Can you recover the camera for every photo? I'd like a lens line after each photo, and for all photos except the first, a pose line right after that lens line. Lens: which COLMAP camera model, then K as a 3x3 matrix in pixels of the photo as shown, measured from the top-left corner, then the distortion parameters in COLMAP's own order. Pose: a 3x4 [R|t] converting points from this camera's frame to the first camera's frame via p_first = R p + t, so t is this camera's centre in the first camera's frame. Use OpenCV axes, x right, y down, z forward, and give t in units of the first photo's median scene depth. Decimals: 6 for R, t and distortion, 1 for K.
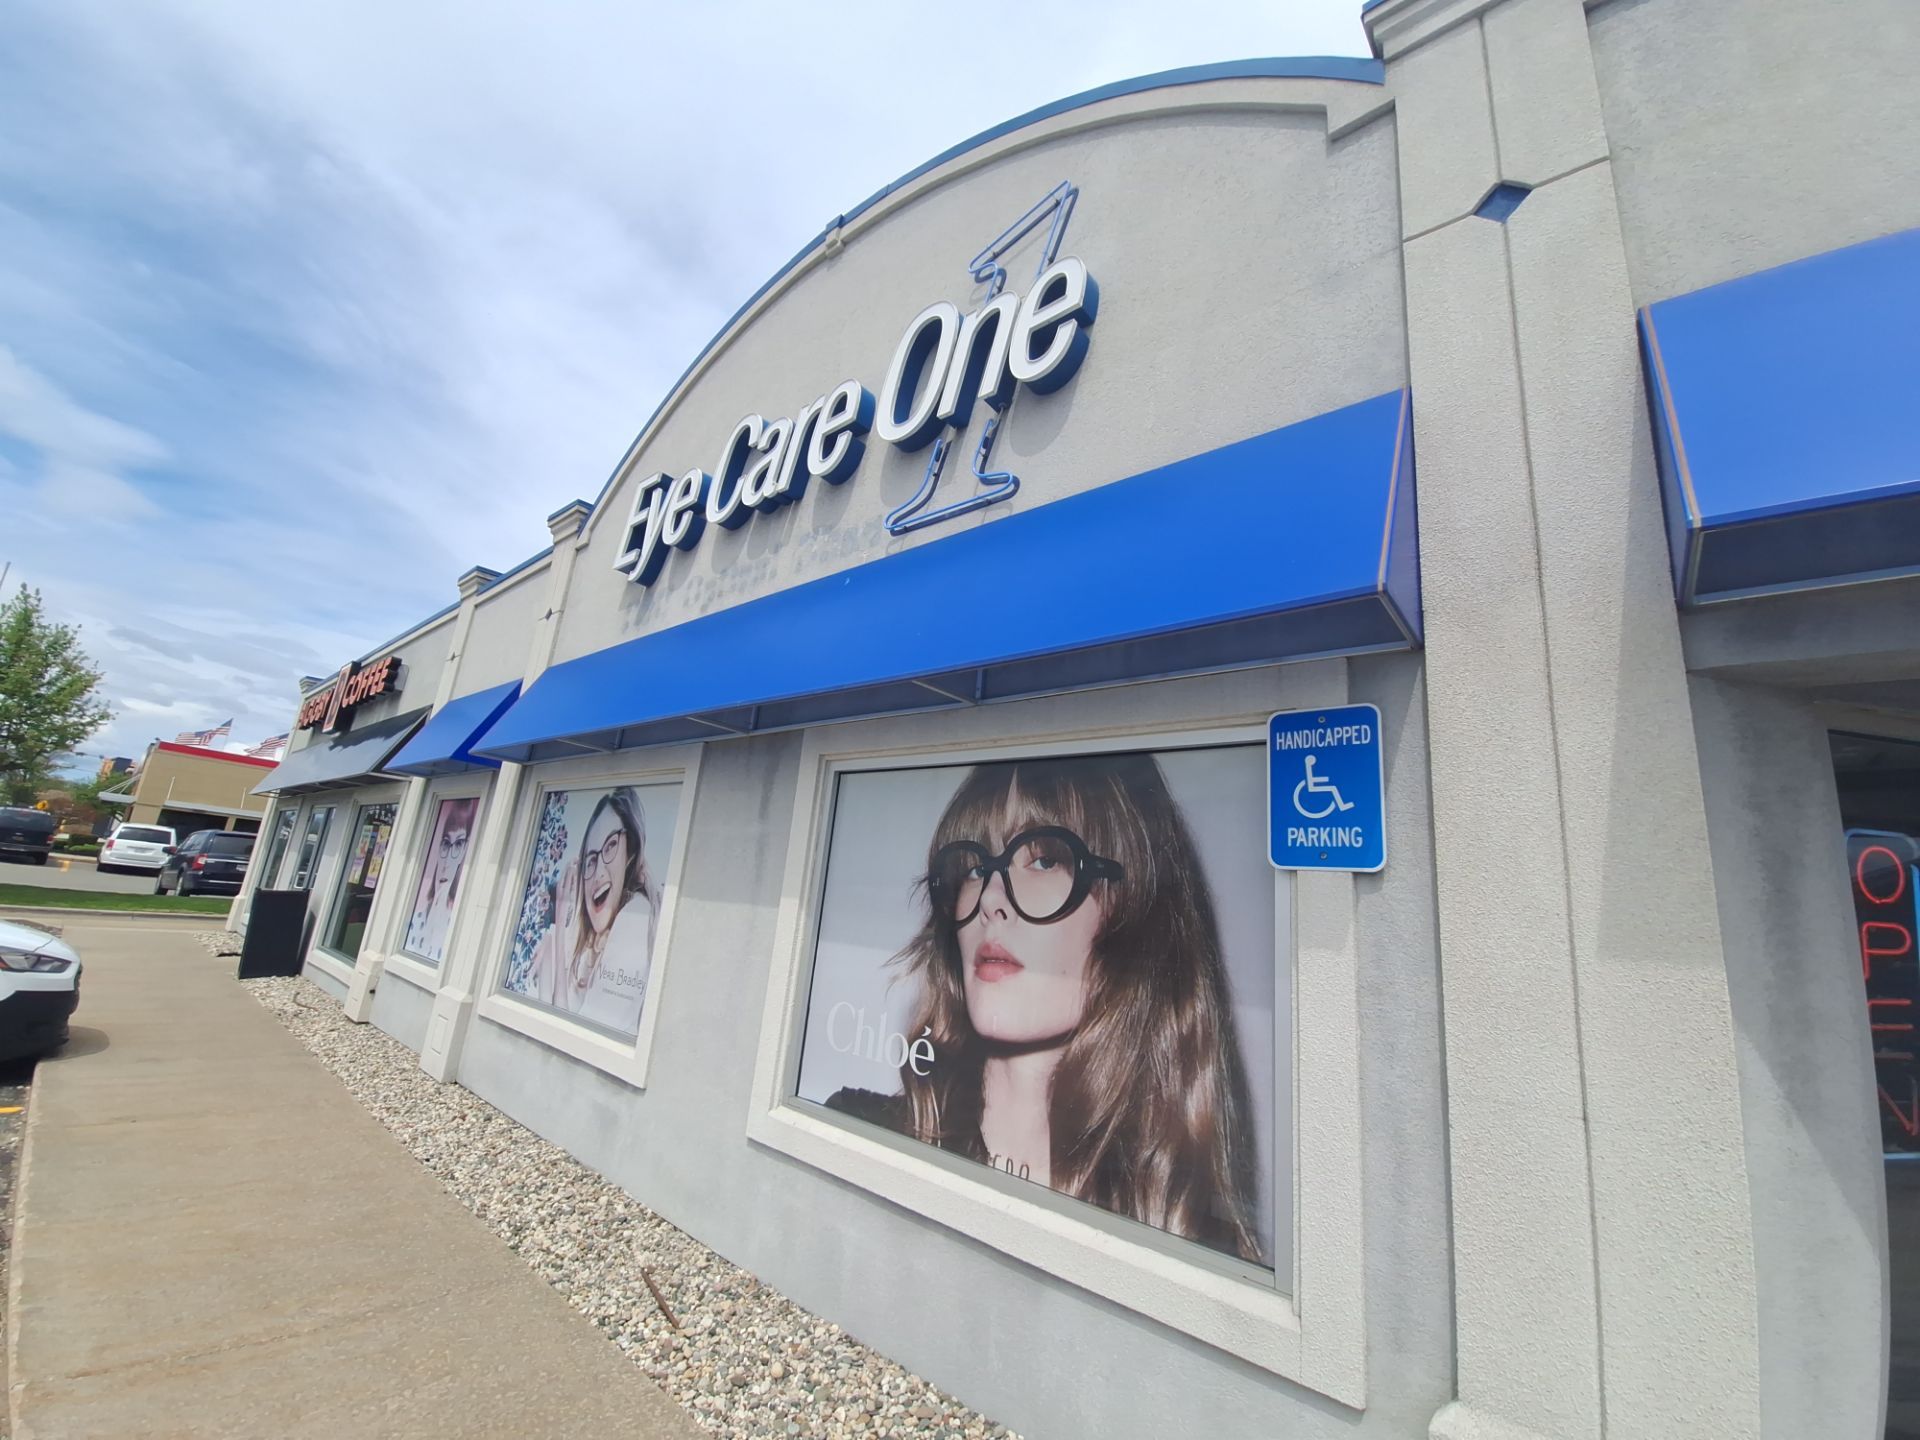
lens RADIAL K [[759.0, 0, 962.3], [0, 759.0, 724.3], [0, 0, 1]] dist [-0.002401, 0.000404]
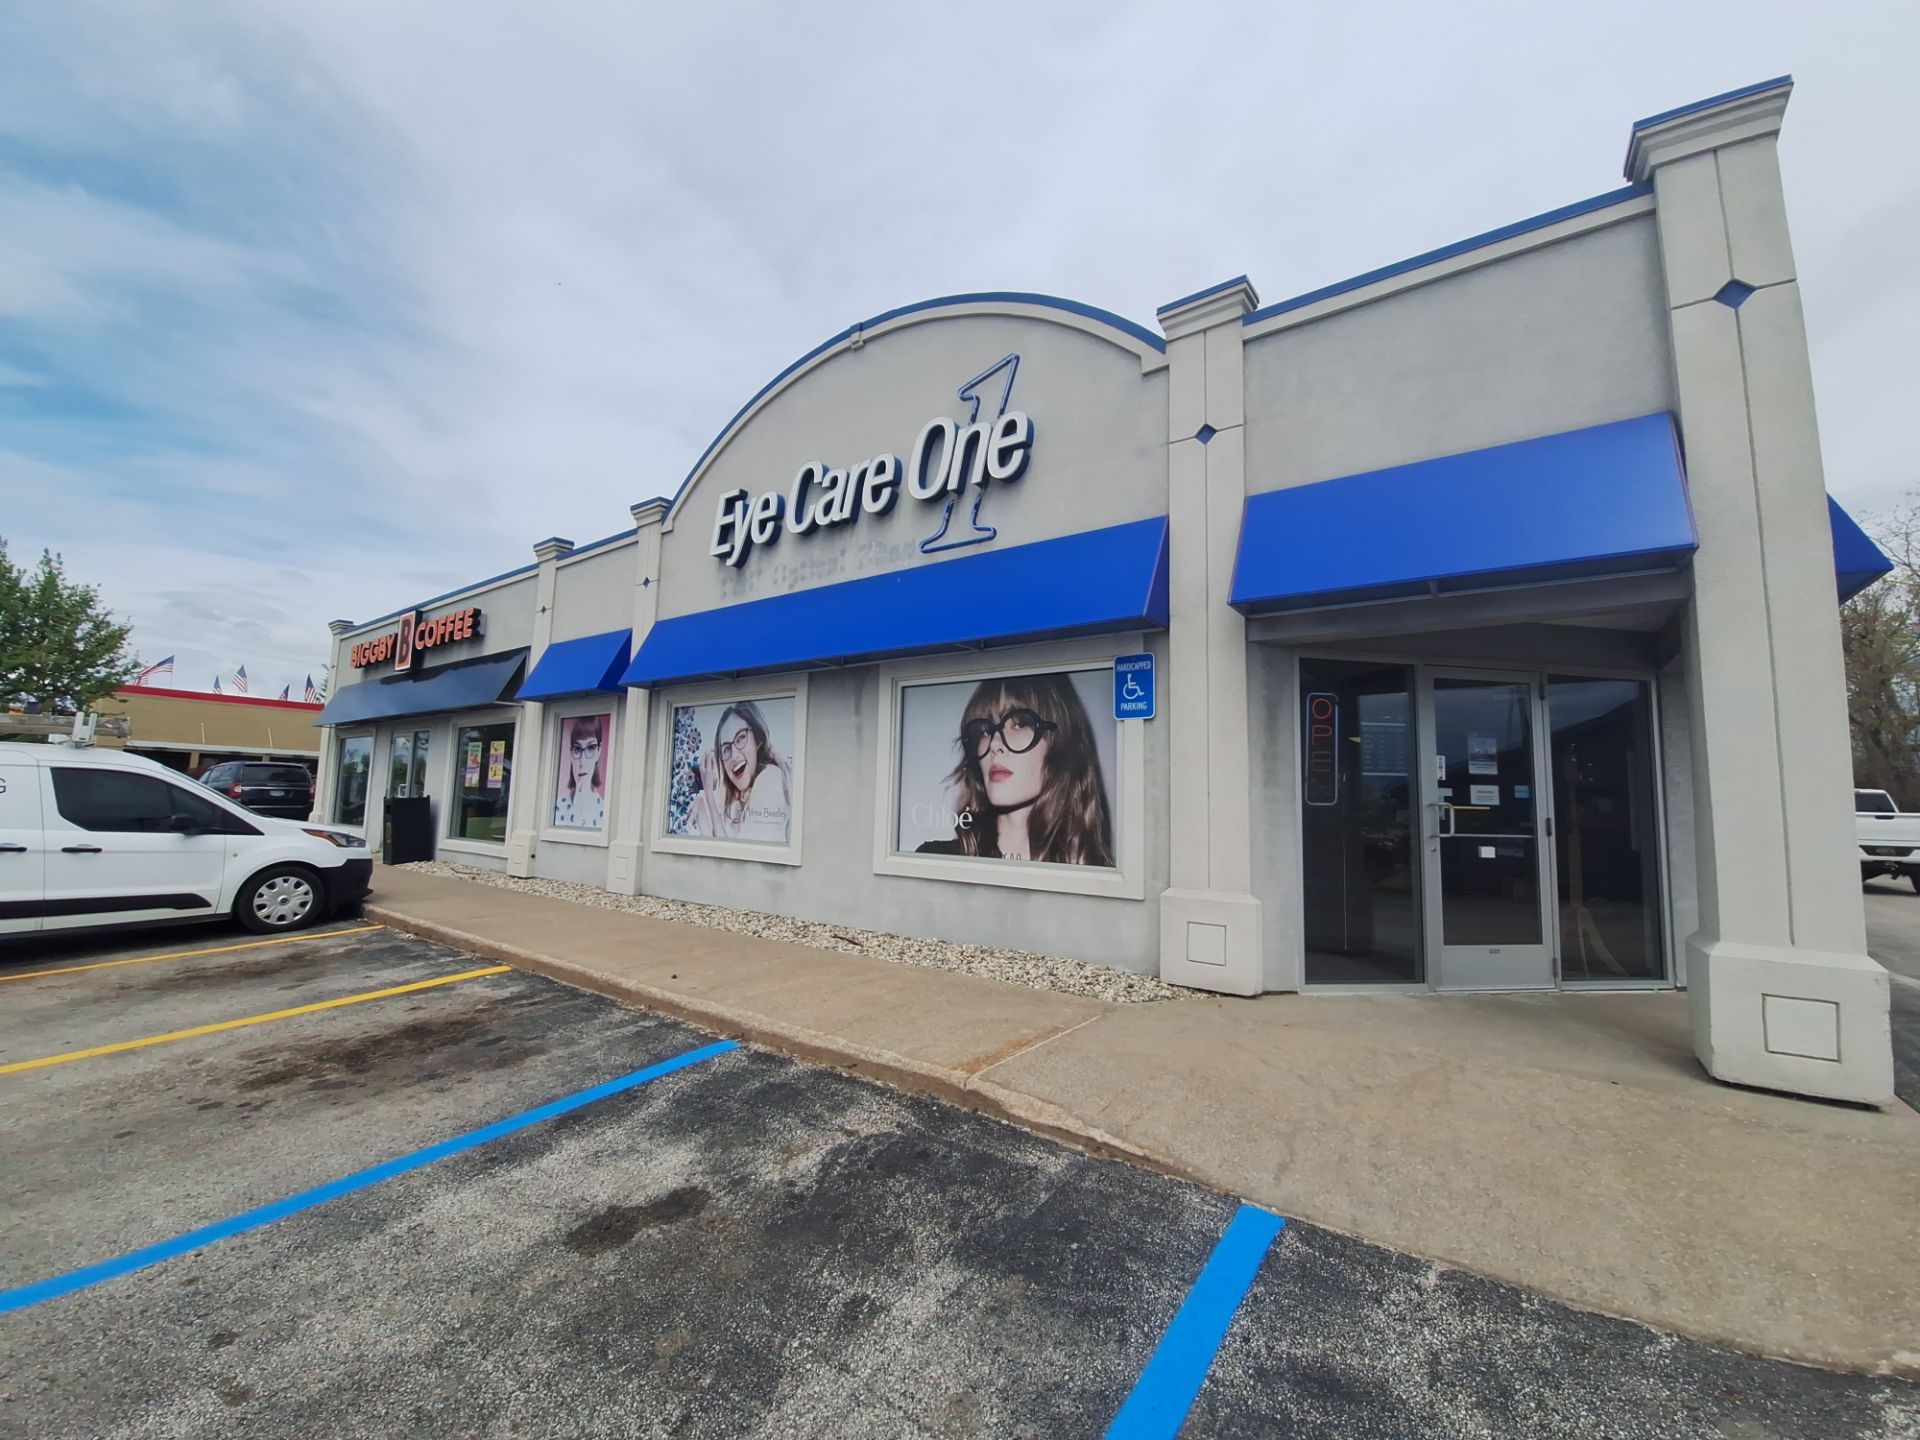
lens RADIAL K [[757.9, 0, 951.5], [0, 757.9, 725.6], [0, 0, 1]] dist [-0.025664, 0.011235]
pose [[0.995544, -0.064239, 0.069038, -0.197875], [0.053242, 0.987137, 0.150752, -0.128502], [-0.077834, -0.146404, 0.986158, -0.931654]]
